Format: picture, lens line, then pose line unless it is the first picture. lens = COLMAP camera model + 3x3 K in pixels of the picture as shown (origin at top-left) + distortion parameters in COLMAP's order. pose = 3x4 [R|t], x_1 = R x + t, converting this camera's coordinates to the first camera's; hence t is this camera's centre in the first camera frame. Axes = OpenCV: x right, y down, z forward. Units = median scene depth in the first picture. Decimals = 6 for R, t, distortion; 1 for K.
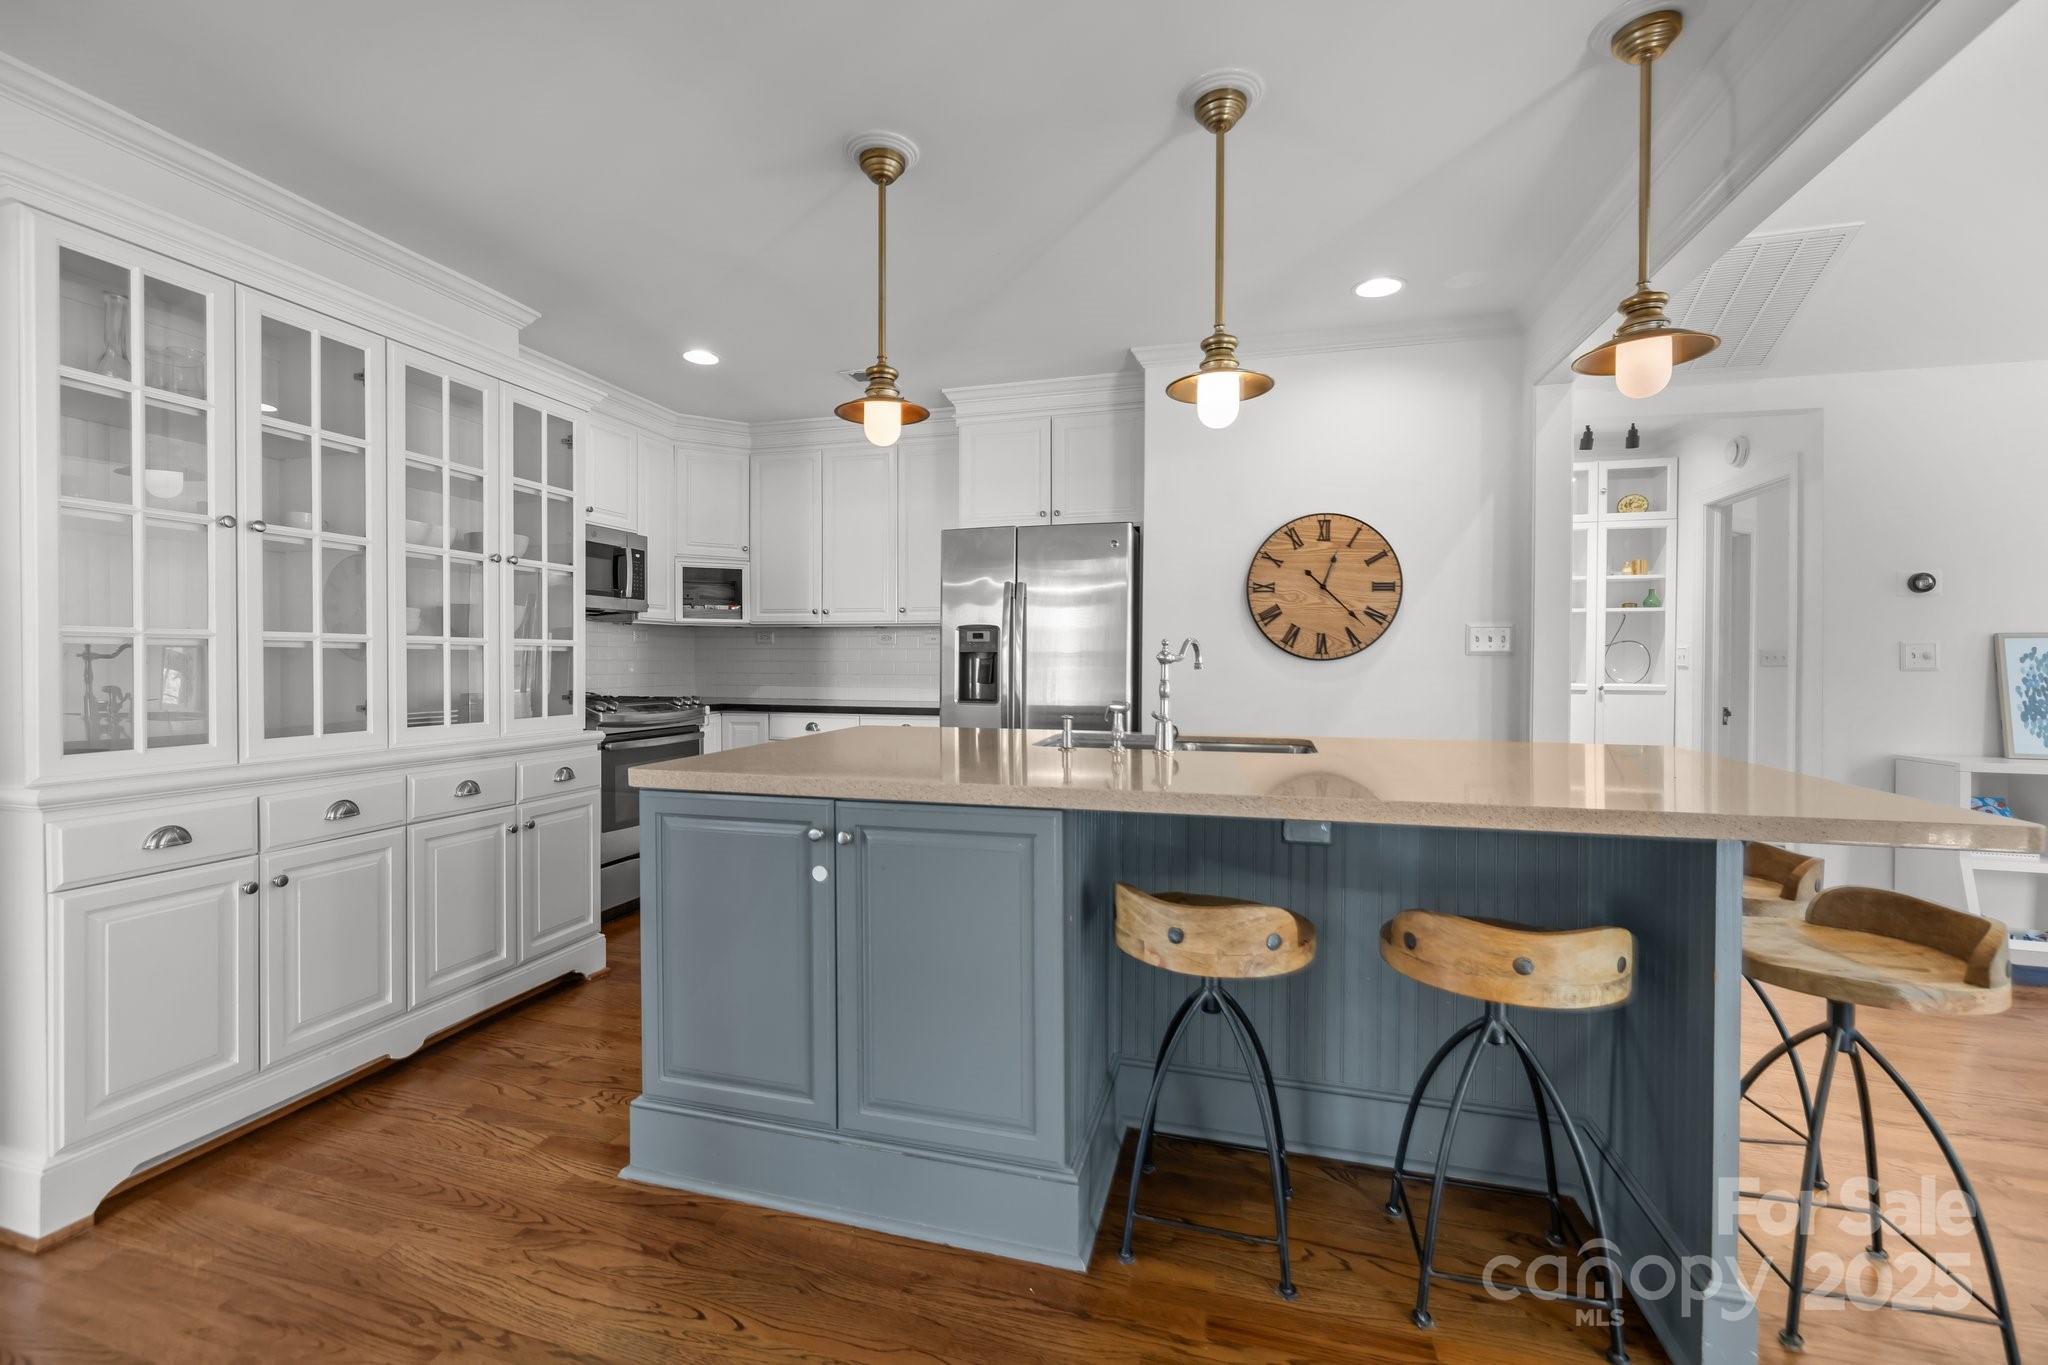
lens RADIAL K [[864.3, 0, 1026.4], [0, 864.3, 668.6], [0, 0, 1]] dist [0.004302, -0.000700]
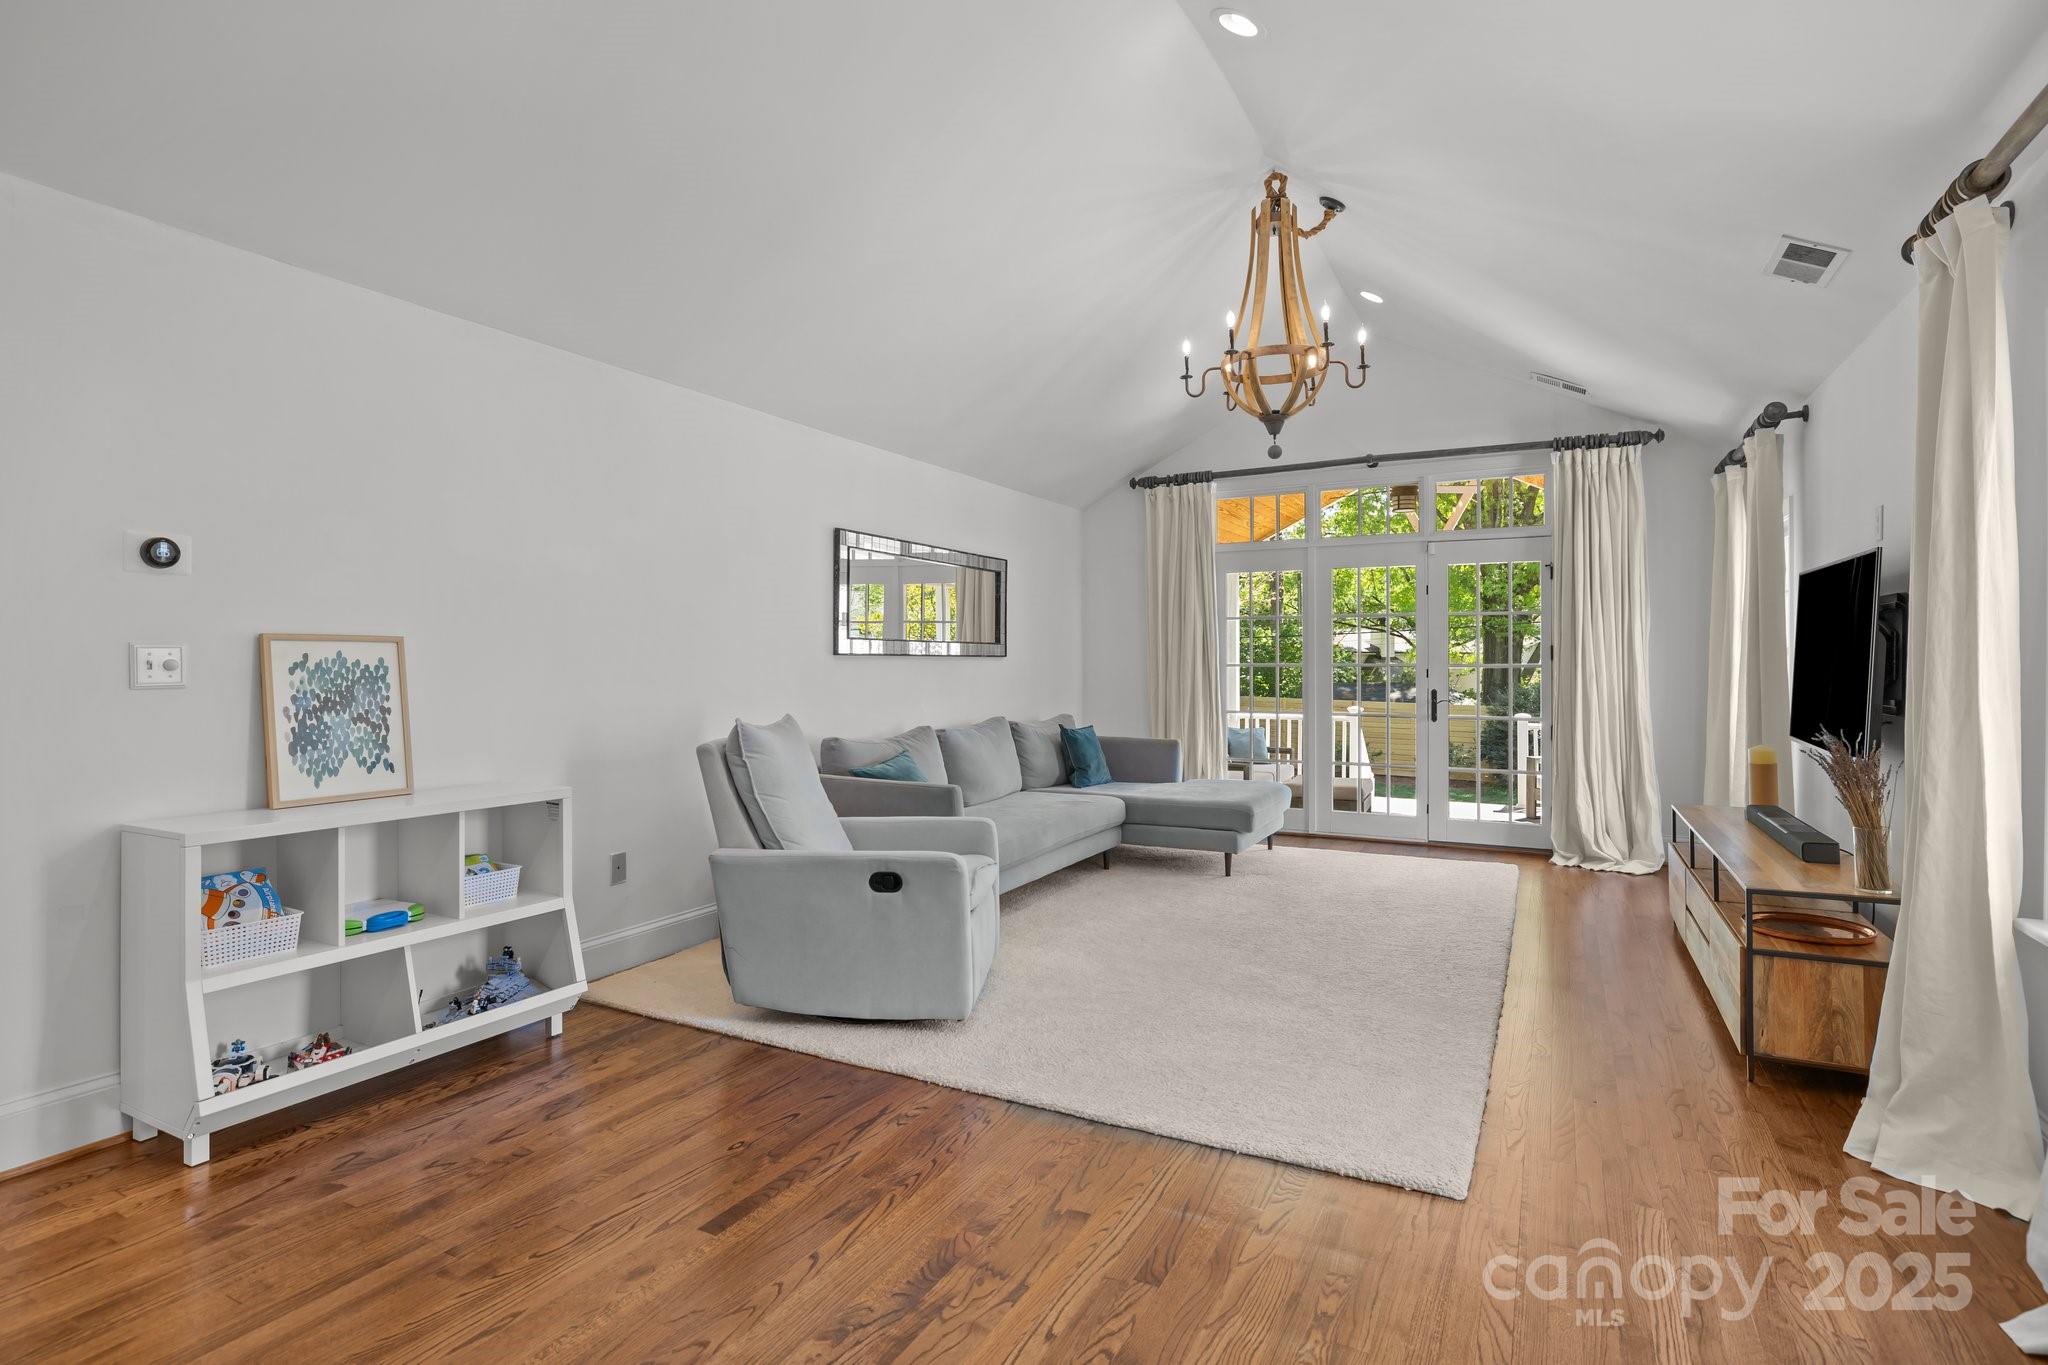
lens RADIAL K [[1007.3, 0, 1013.5], [0, 1007.3, 651.6], [0, 0, 1]] dist [-0.003273, 0.000199]
pose [[0.207190, 0.006923, 0.978276, 0.443817], [0.008087, 0.999929, -0.008789, -0.013832], [-0.978267, 0.009733, 0.207119, 0.229381]]
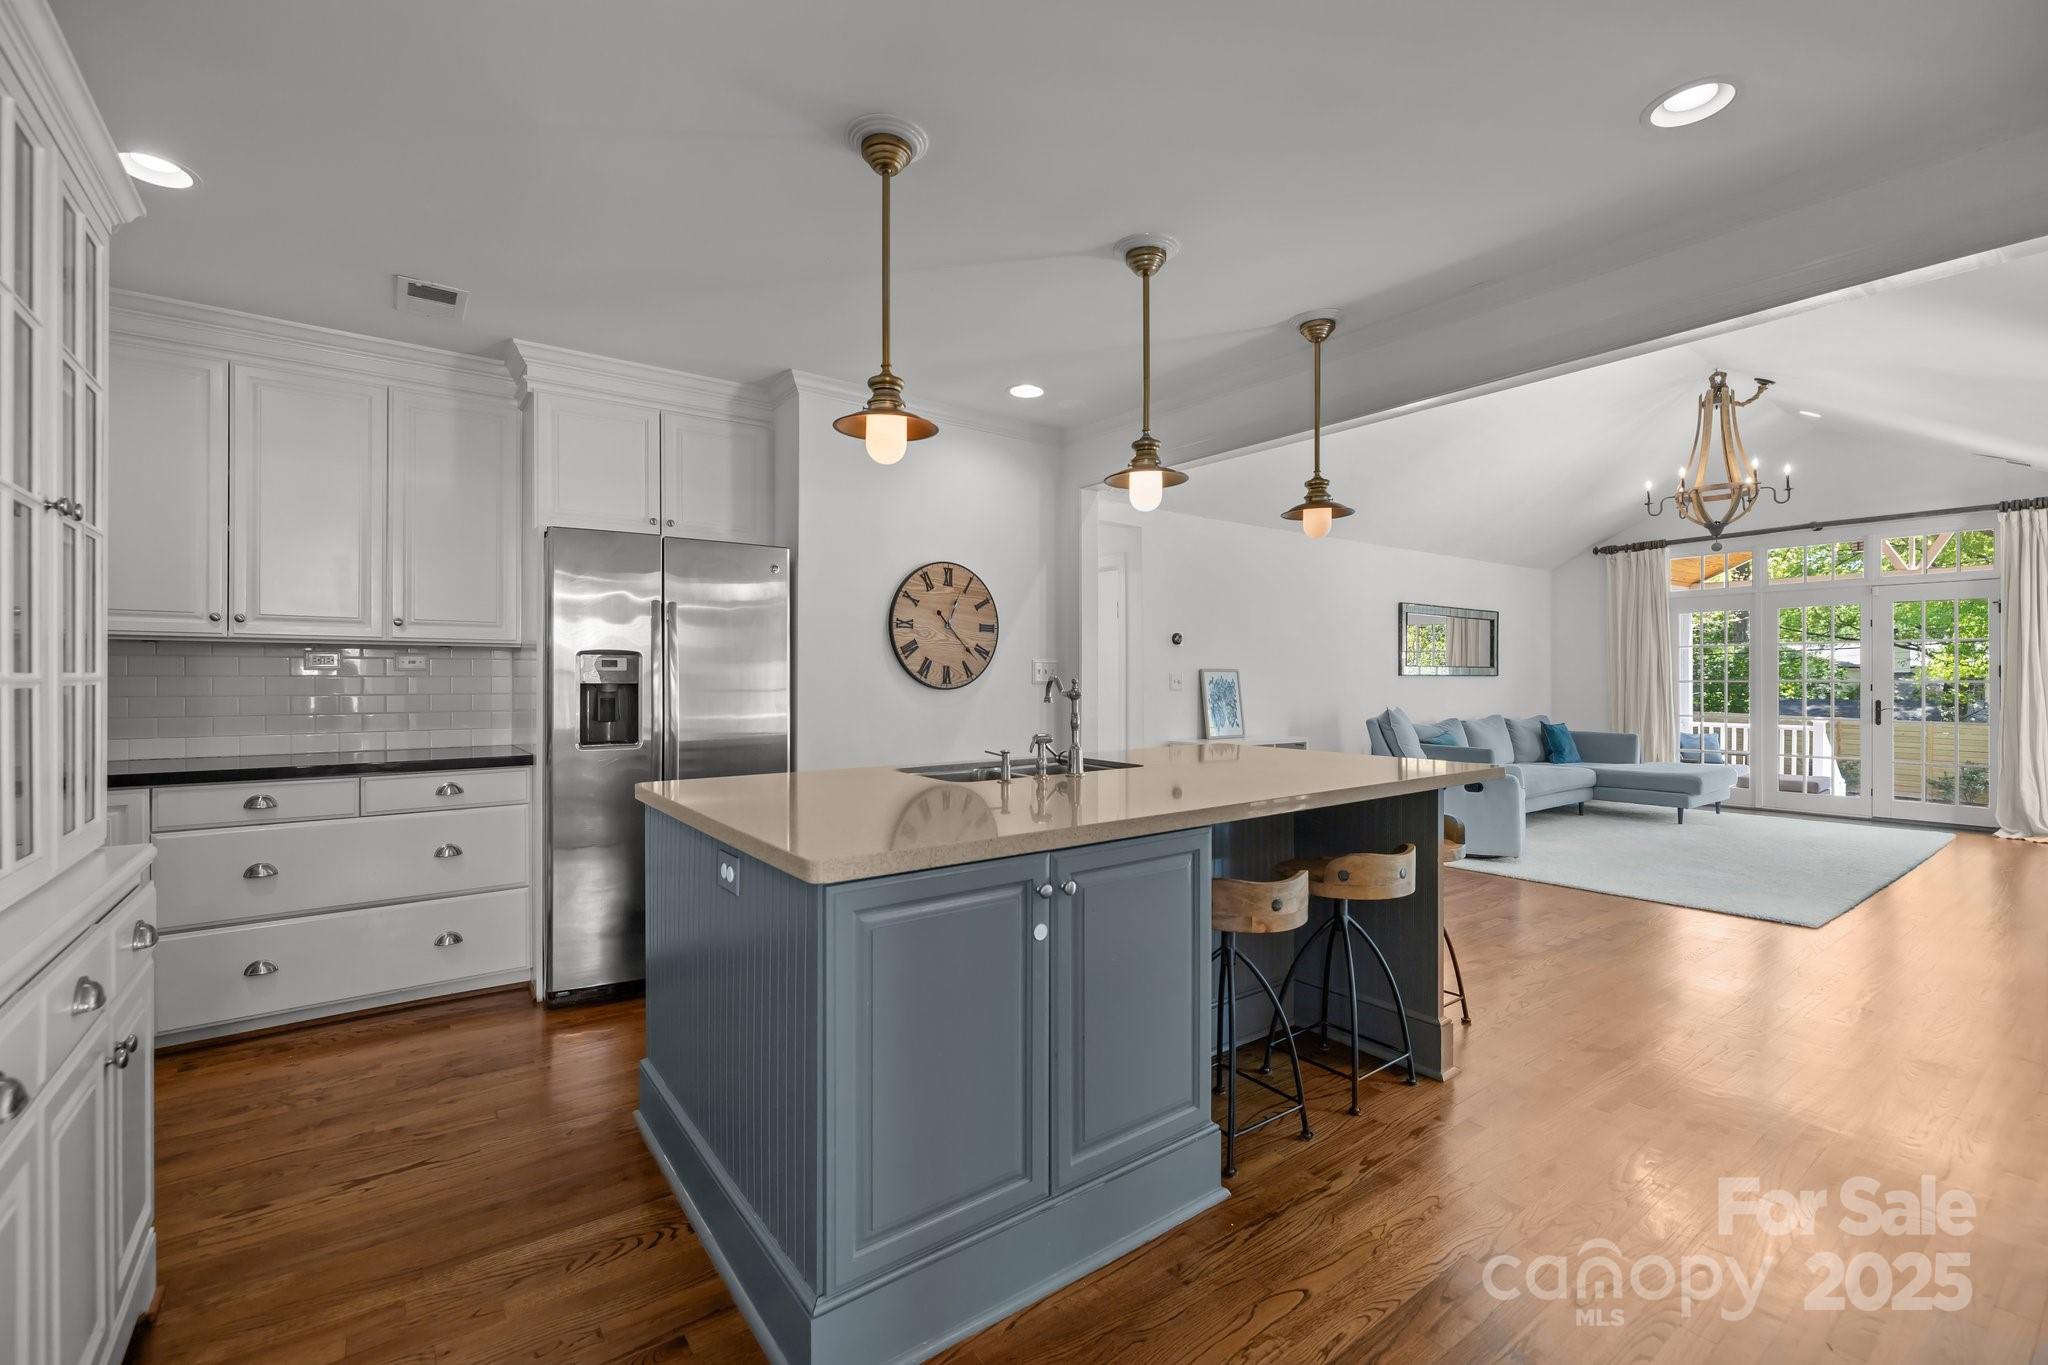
lens RADIAL K [[864.3, 0, 1011.1], [0, 864.3, 677.2], [0, 0, 1]] dist [0.004302, -0.000700]
pose [[0.610173, -0.002418, 0.792264, -0.525013], [0.009493, 0.999946, -0.004259, -0.020098], [-0.792211, 0.010120, 0.610163, 0.230938]]
